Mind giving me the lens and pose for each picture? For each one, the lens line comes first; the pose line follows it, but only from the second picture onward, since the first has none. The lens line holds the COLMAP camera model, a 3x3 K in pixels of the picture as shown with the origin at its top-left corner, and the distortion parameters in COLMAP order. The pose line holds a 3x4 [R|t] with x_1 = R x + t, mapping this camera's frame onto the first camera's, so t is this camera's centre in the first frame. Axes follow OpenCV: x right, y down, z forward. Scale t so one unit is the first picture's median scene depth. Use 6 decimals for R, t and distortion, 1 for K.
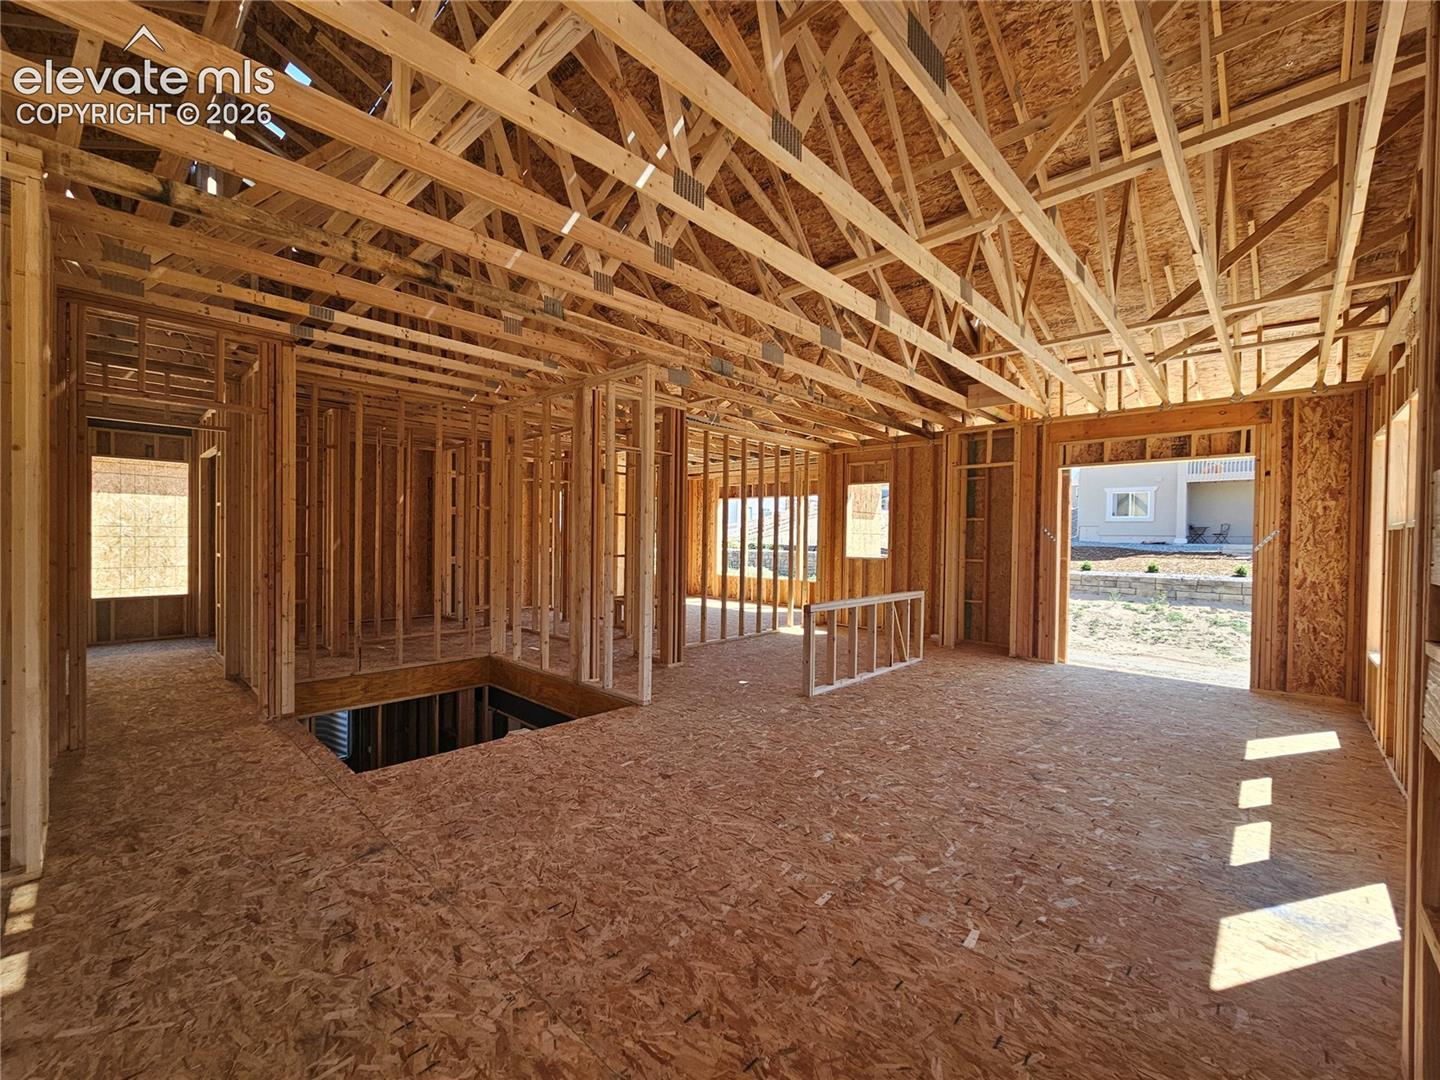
lens RADIAL K [[593.7, 0, 725.5], [0, 593.7, 544.7], [0, 0, 1]] dist [-0.003020, 0.002252]
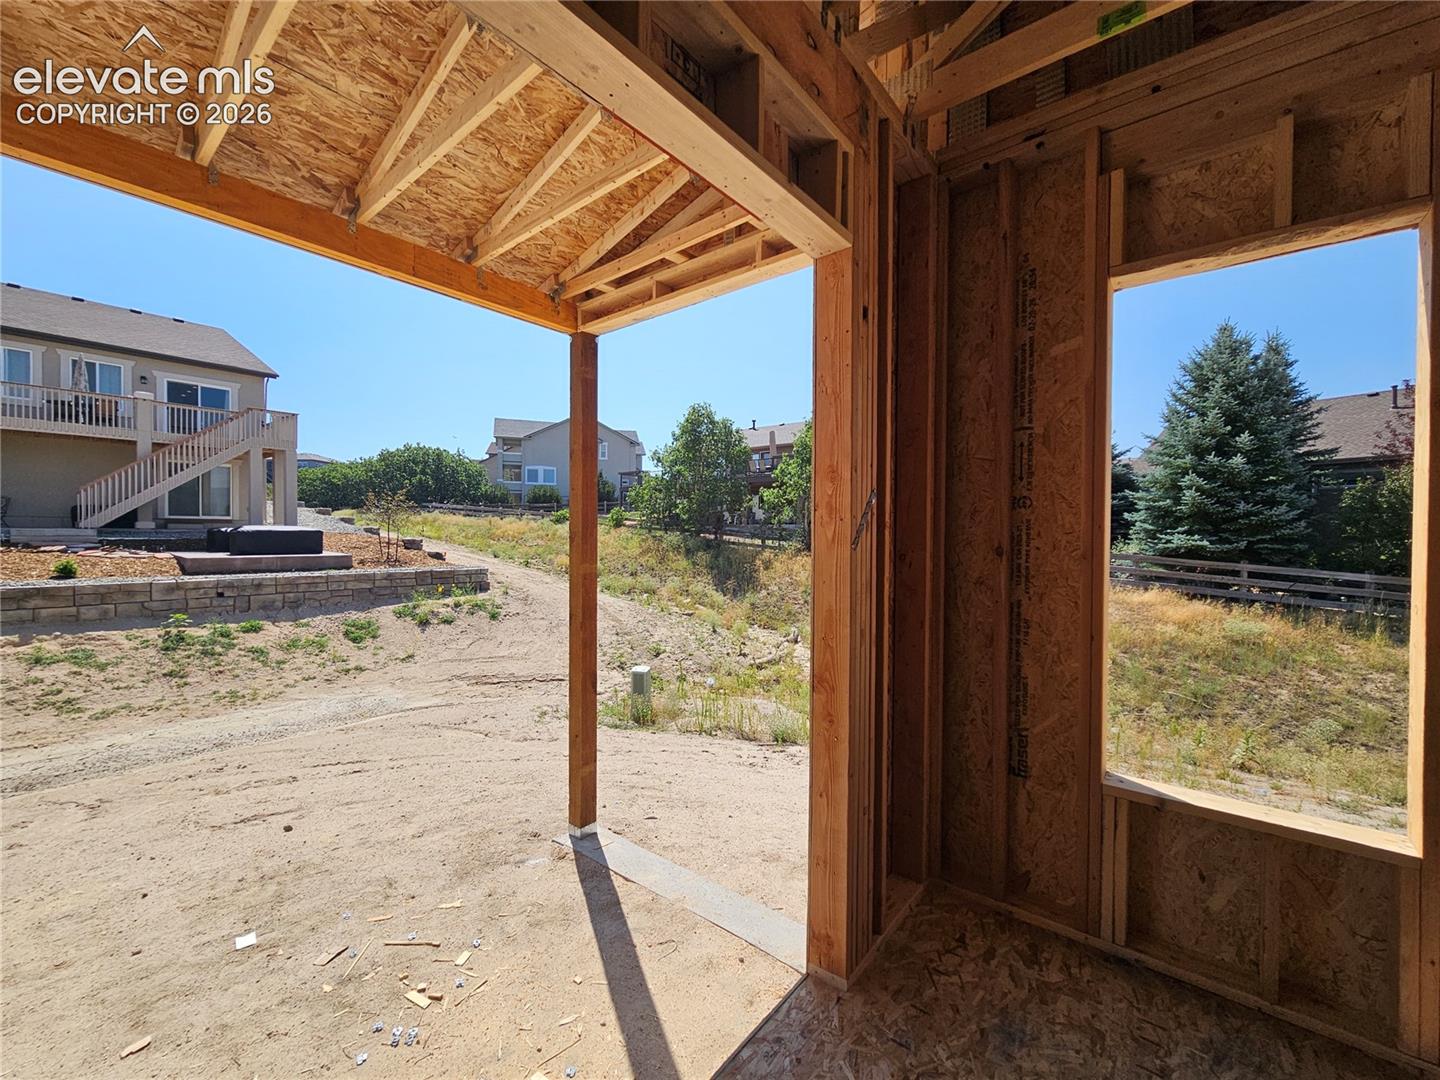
lens RADIAL K [[593.7, 0, 723.2], [0, 593.7, 542.0], [0, 0, 1]] dist [-0.003020, 0.002252]
pose [[-0.069410, -0.028133, 0.997191, 0.606604], [0.004023, 0.999586, 0.028481, -0.002717], [-0.997580, 0.005989, -0.069268, 1.140785]]
